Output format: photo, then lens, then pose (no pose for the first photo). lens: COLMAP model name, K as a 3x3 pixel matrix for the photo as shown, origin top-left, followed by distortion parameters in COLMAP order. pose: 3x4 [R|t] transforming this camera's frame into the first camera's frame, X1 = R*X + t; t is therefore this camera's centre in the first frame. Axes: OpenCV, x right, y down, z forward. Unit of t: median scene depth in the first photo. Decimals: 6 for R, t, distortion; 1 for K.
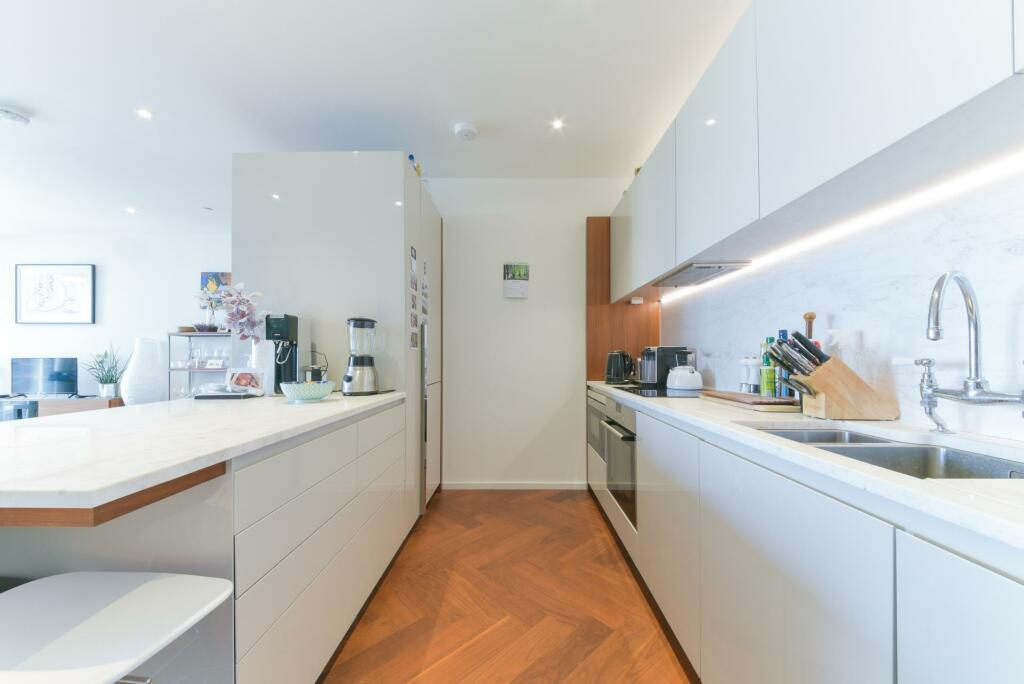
lens RADIAL K [[379.2, 0, 511.9], [0, 379.2, 357.3], [0, 0, 1]] dist [0.052569, -0.027519]
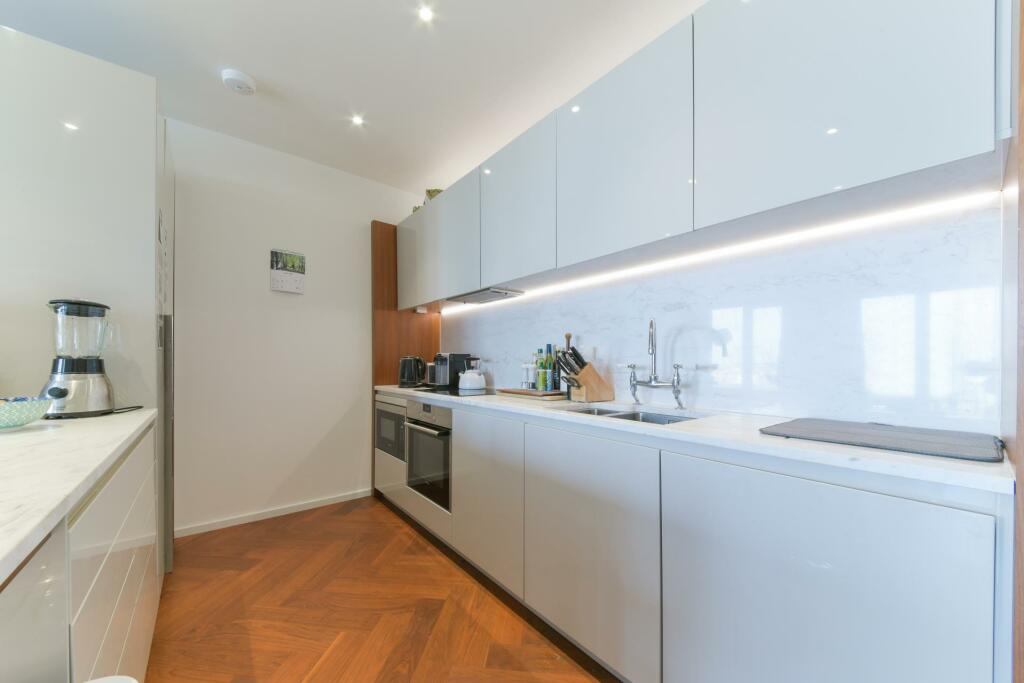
lens RADIAL K [[382.7, 0, 511.3], [0, 382.7, 364.3], [0, 0, 1]] dist [0.063233, -0.031134]
pose [[0.774413, 0.002092, 0.632677, -0.244046], [-0.006239, 0.999971, 0.004331, -0.000505], [-0.632650, -0.007301, 0.774404, -0.011861]]
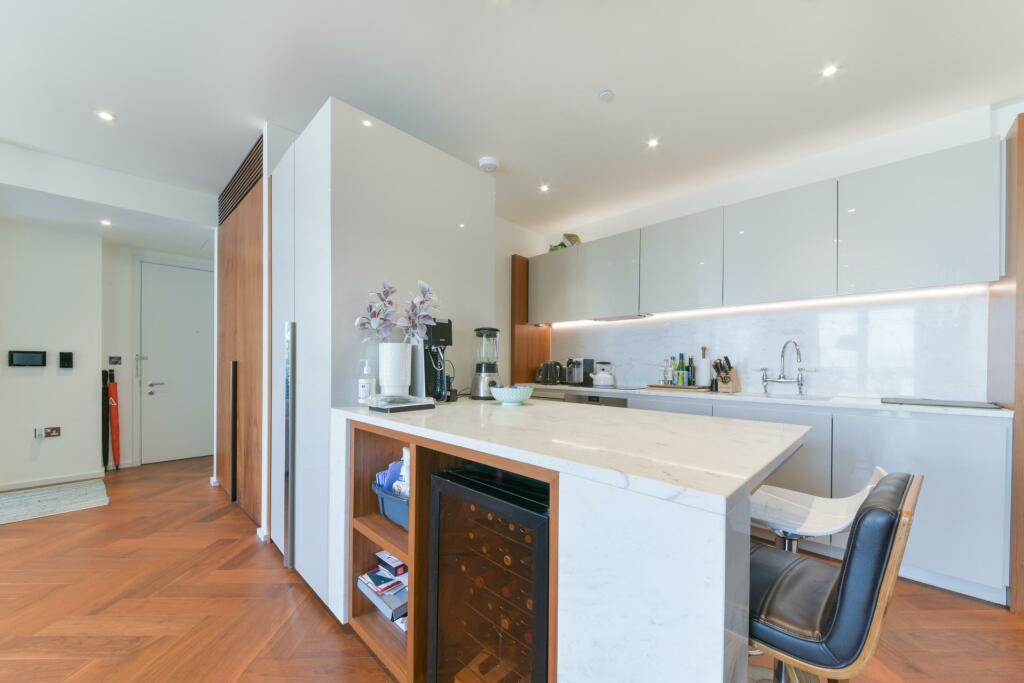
lens RADIAL K [[374.6, 0, 513.5], [0, 374.6, 362.2], [0, 0, 1]] dist [0.027441, -0.011313]
pose [[0.678091, 0.011470, 0.734888, -1.077358], [-0.009270, 0.999932, -0.007054, -0.000513], [-0.734920, -0.002029, 0.678151, 0.237226]]
